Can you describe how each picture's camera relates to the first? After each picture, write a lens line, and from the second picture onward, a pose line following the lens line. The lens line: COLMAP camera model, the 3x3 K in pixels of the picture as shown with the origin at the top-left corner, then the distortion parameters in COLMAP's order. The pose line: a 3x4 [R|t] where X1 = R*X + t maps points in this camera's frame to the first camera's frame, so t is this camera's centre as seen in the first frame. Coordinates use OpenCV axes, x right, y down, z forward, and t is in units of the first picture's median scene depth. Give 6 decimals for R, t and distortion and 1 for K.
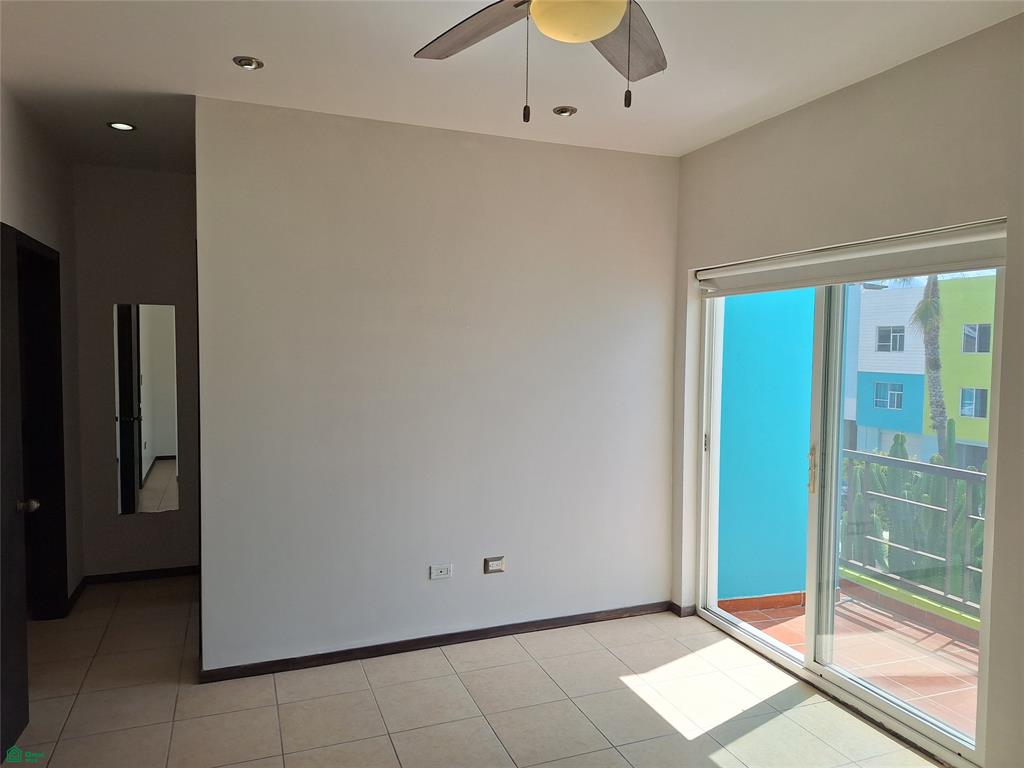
lens RADIAL K [[691.8, 0, 516.2], [0, 691.8, 382.3], [0, 0, 1]] dist [0.075630, -0.097608]
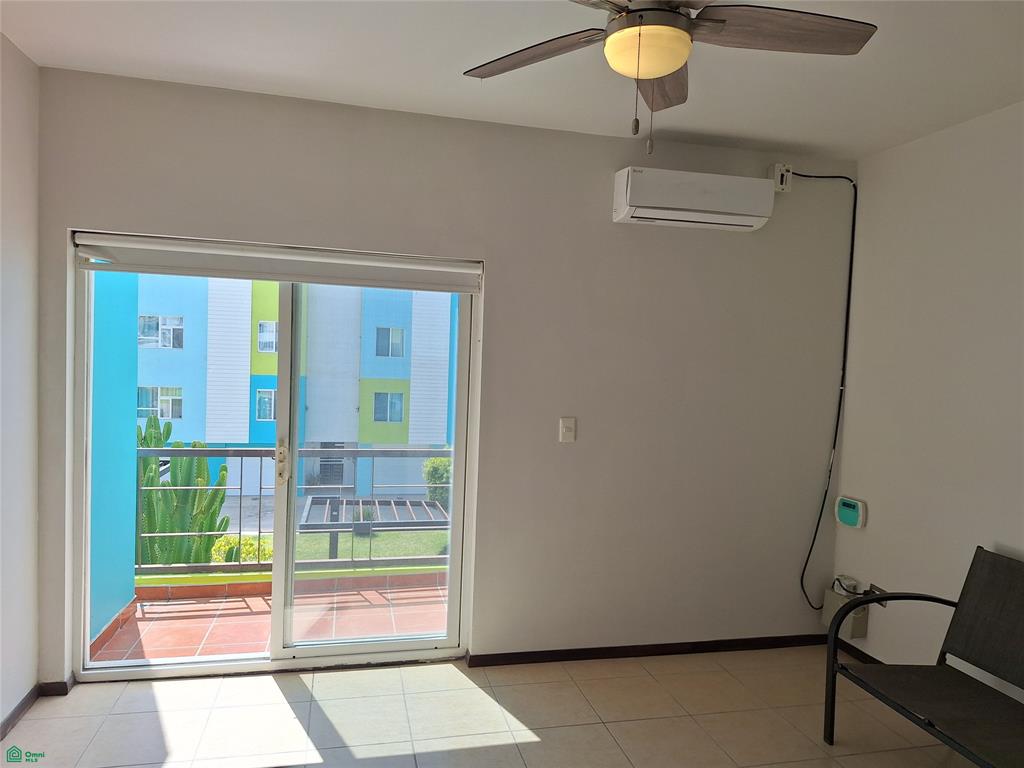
lens RADIAL K [[691.8, 0, 516.2], [0, 691.8, 382.3], [0, 0, 1]] dist [0.075630, -0.097608]
pose [[0.146685, -0.038803, 0.988422, -0.426214], [0.013488, 0.999216, 0.037225, -0.019278], [-0.989091, 0.007871, 0.147093, 0.417295]]
